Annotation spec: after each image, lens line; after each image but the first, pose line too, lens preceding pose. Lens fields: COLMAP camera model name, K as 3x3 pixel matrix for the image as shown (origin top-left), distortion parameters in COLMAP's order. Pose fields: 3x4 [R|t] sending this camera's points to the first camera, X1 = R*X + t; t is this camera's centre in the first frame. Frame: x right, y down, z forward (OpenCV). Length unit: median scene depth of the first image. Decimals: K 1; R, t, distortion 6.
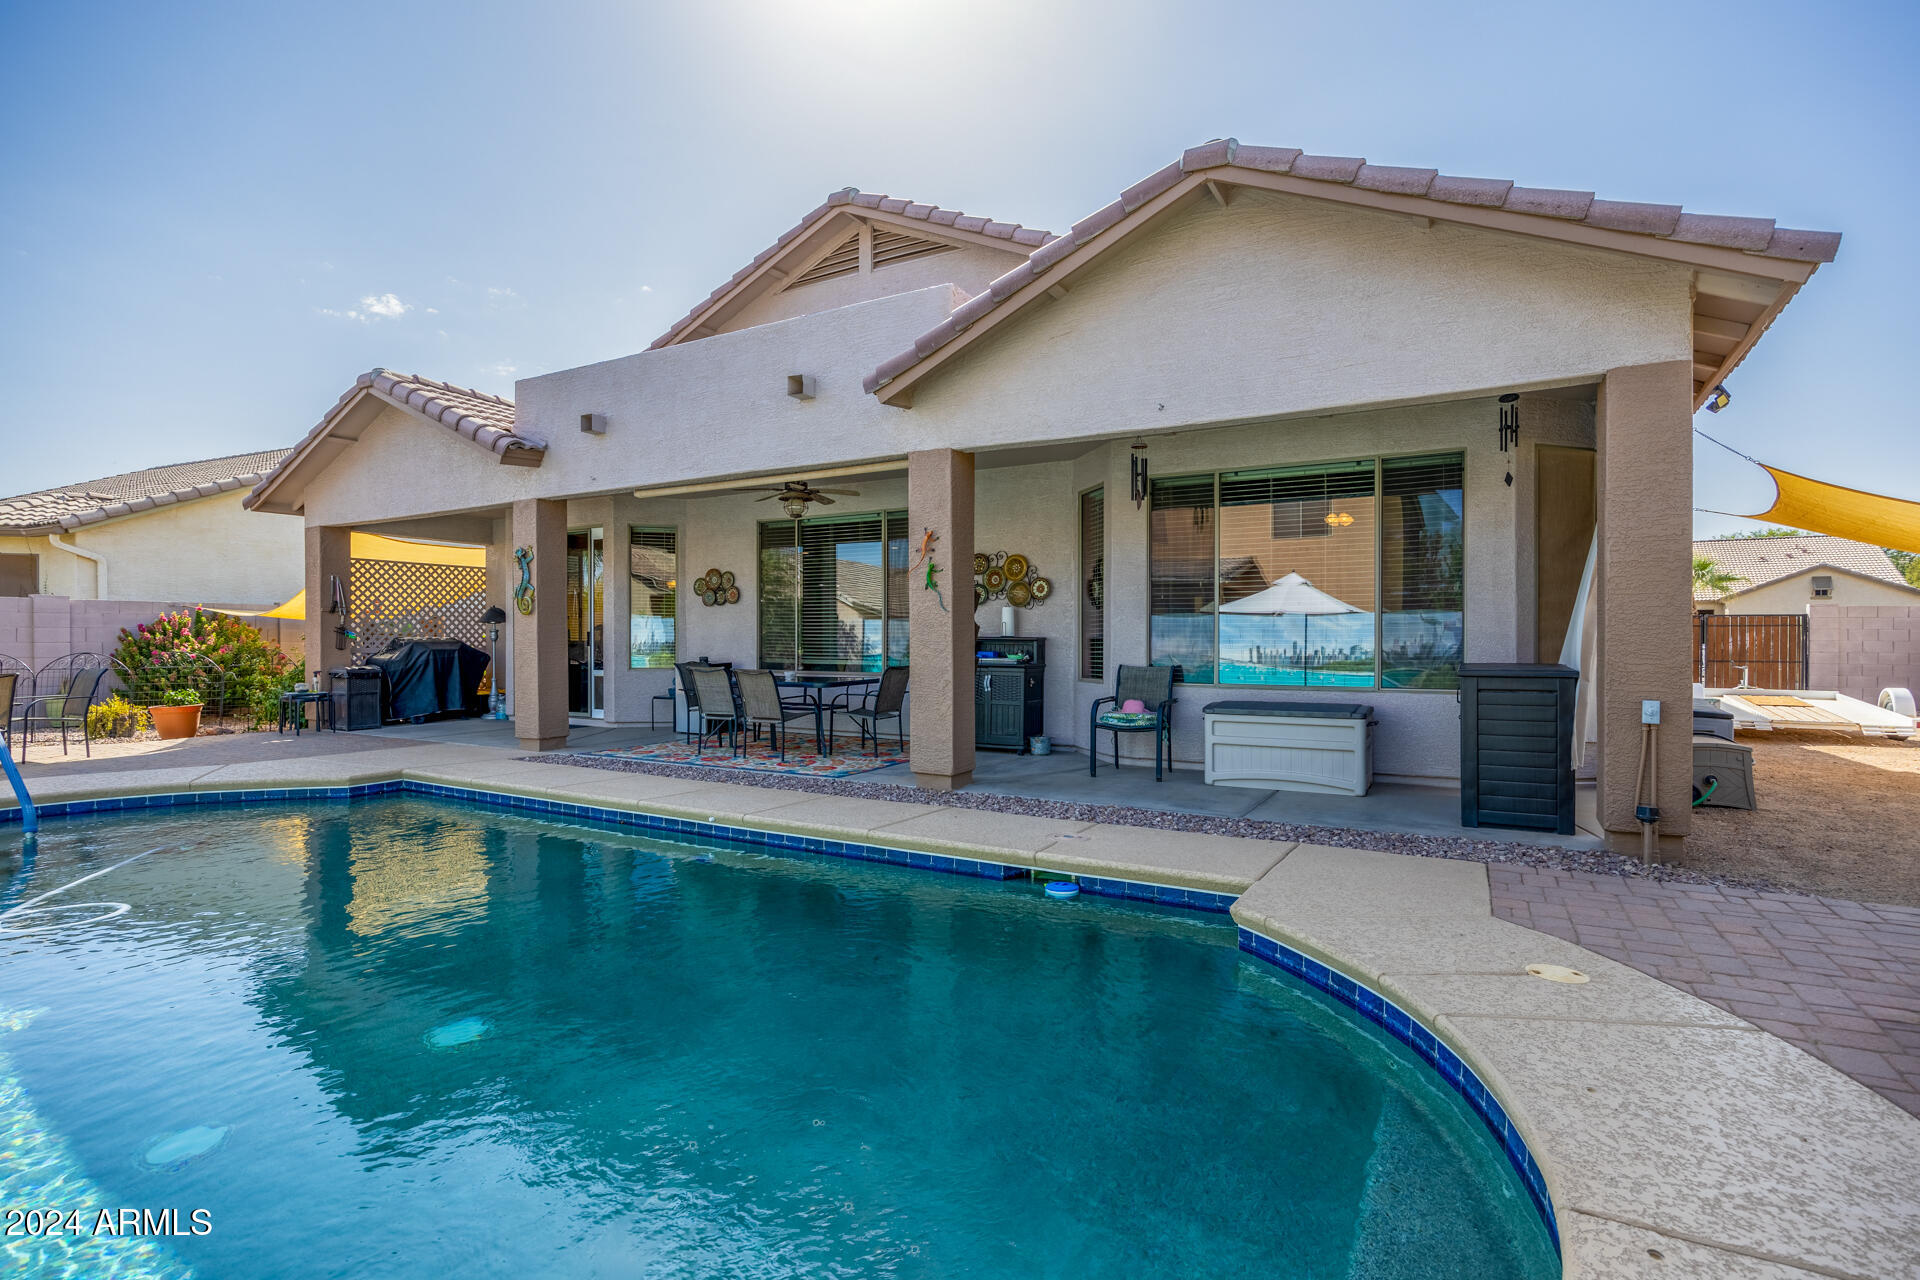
lens RADIAL K [[919.5, 0, 942.6], [0, 919.5, 636.3], [0, 0, 1]] dist [-0.000385, 0.000636]
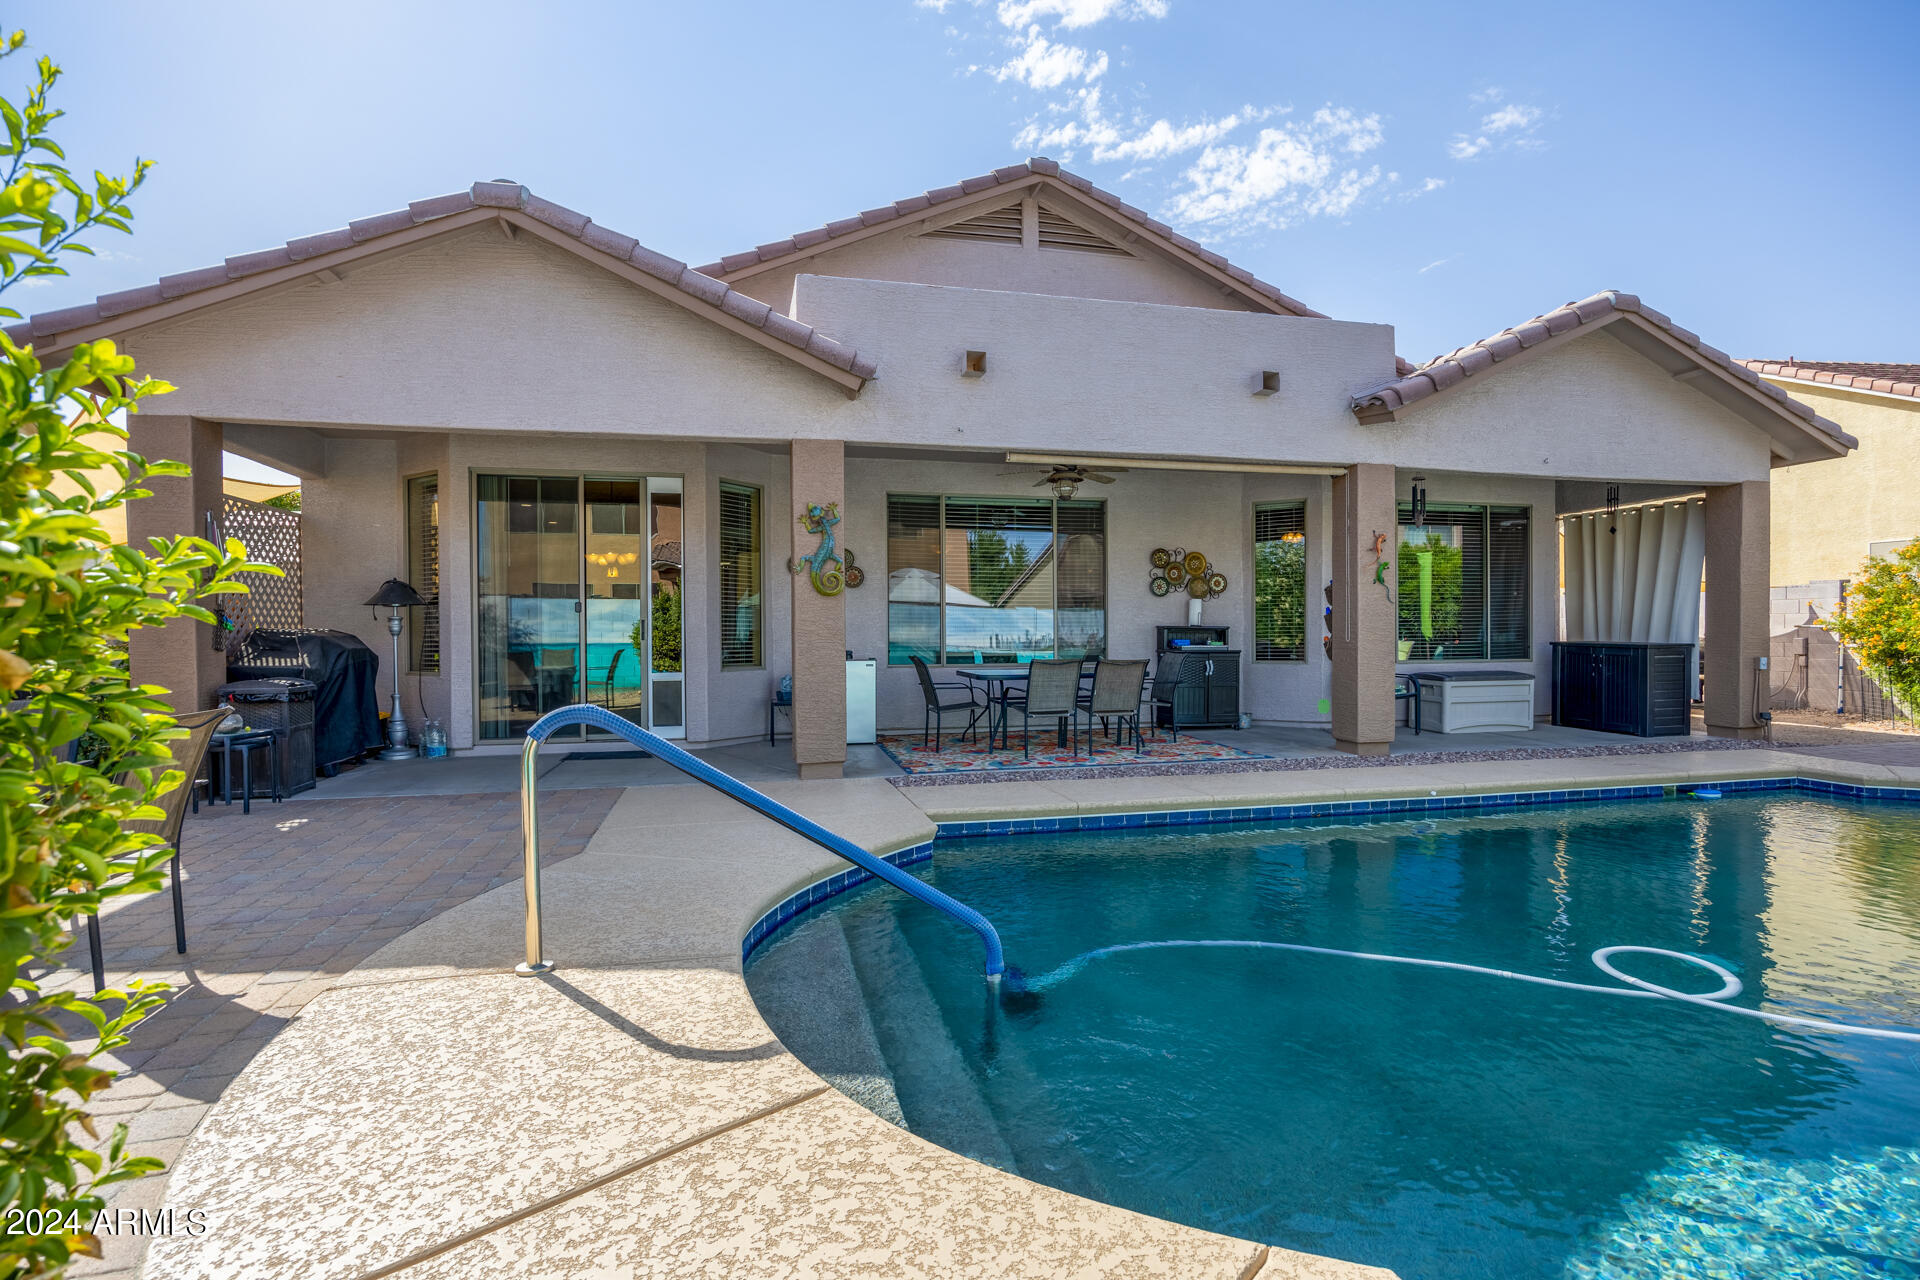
lens RADIAL K [[919.5, 0, 945.3], [0, 919.5, 641.0], [0, 0, 1]] dist [-0.000385, 0.000636]
pose [[0.718676, -0.012883, 0.695226, -0.966416], [0.002386, 0.999868, 0.016062, 0.001098], [-0.695341, -0.009884, 0.718612, 0.429742]]
